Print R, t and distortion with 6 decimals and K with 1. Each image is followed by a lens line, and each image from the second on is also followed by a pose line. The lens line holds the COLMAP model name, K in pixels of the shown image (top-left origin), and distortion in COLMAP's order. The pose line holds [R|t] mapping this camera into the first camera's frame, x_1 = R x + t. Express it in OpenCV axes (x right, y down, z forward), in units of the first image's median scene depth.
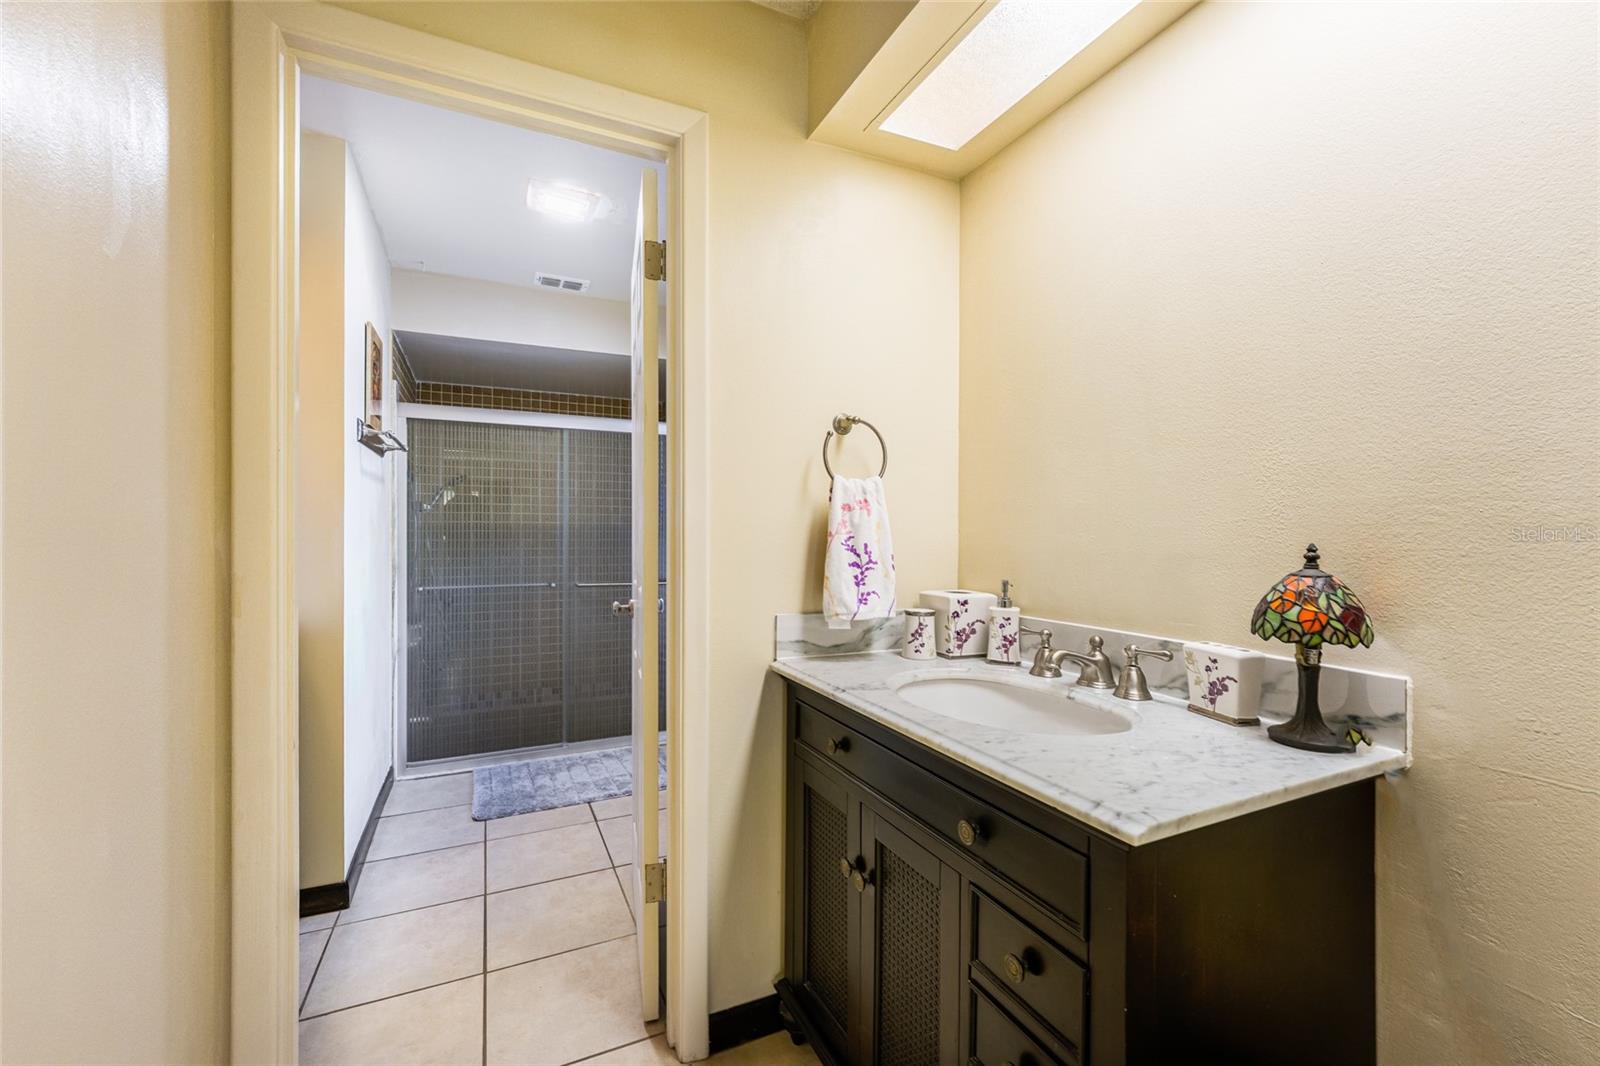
lens RADIAL K [[649.9, 0, 802.6], [0, 649.9, 531.5], [0, 0, 1]] dist [-0.011022, 0.000310]
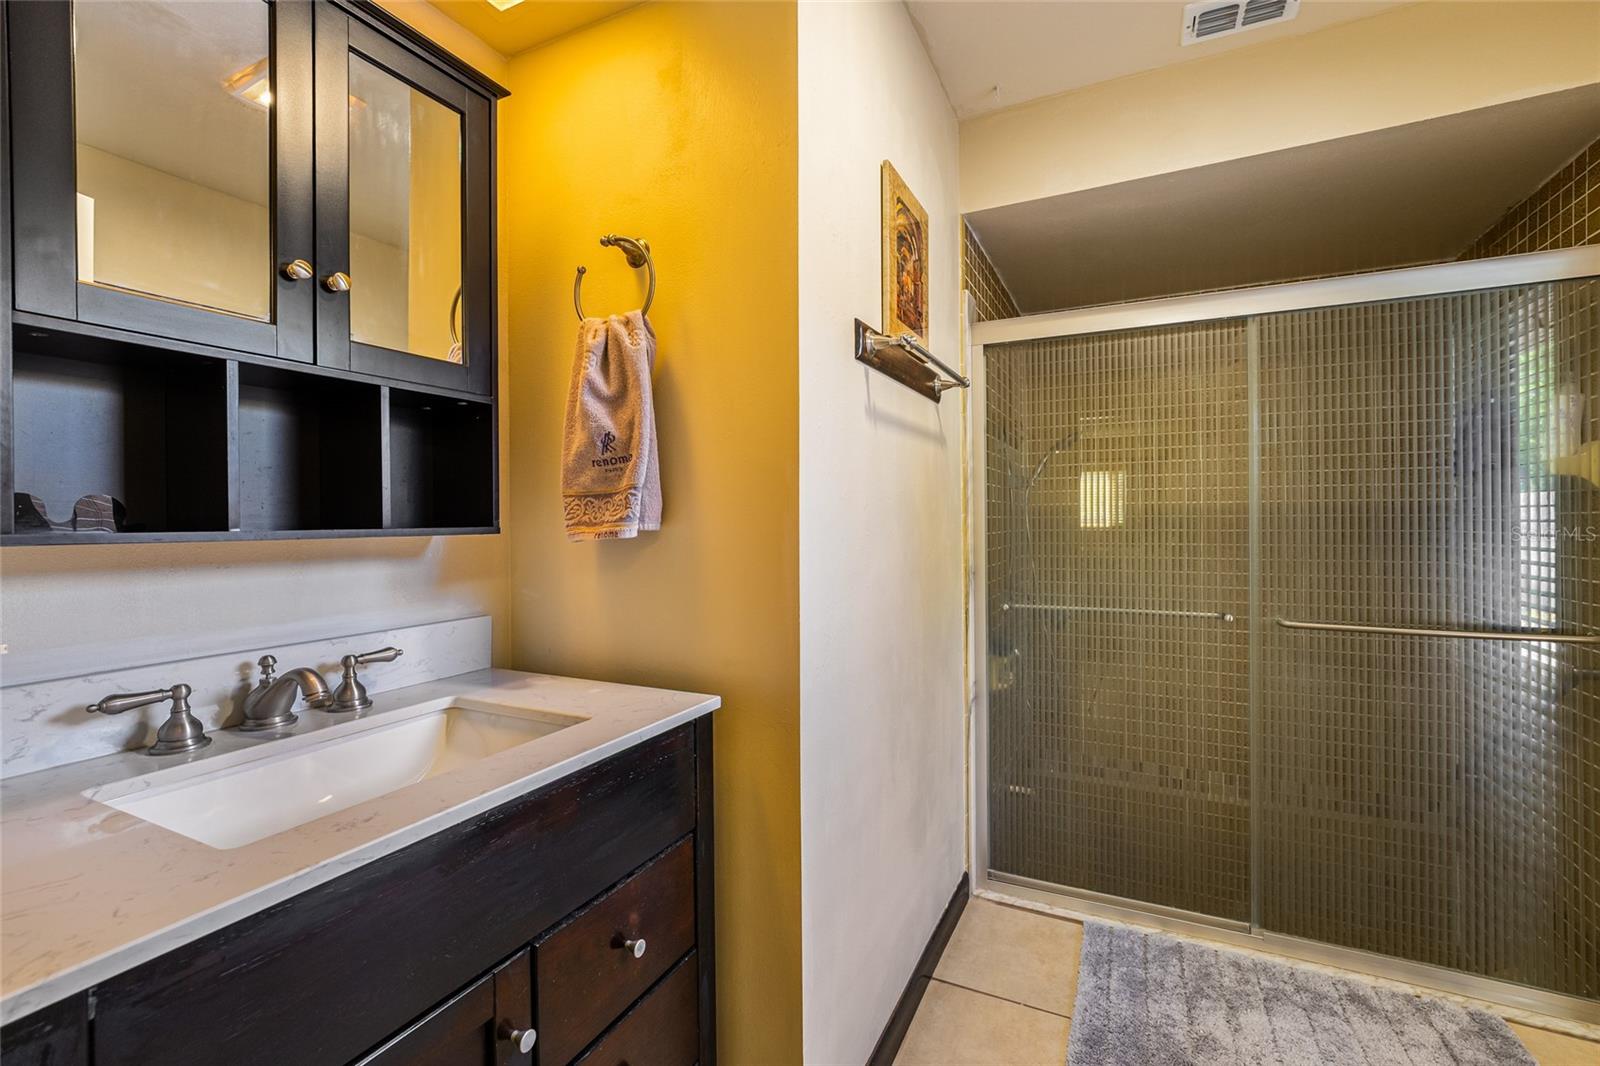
lens RADIAL K [[671.8, 0, 843.4], [0, 671.8, 518.3], [0, 0, 1]] dist [0.012744, 0.000282]
pose [[0.640777, -0.006392, -0.767701, -0.179399], [0.007049, 0.999972, -0.002442, 0.000771], [0.767695, -0.003847, 0.640804, 0.451135]]
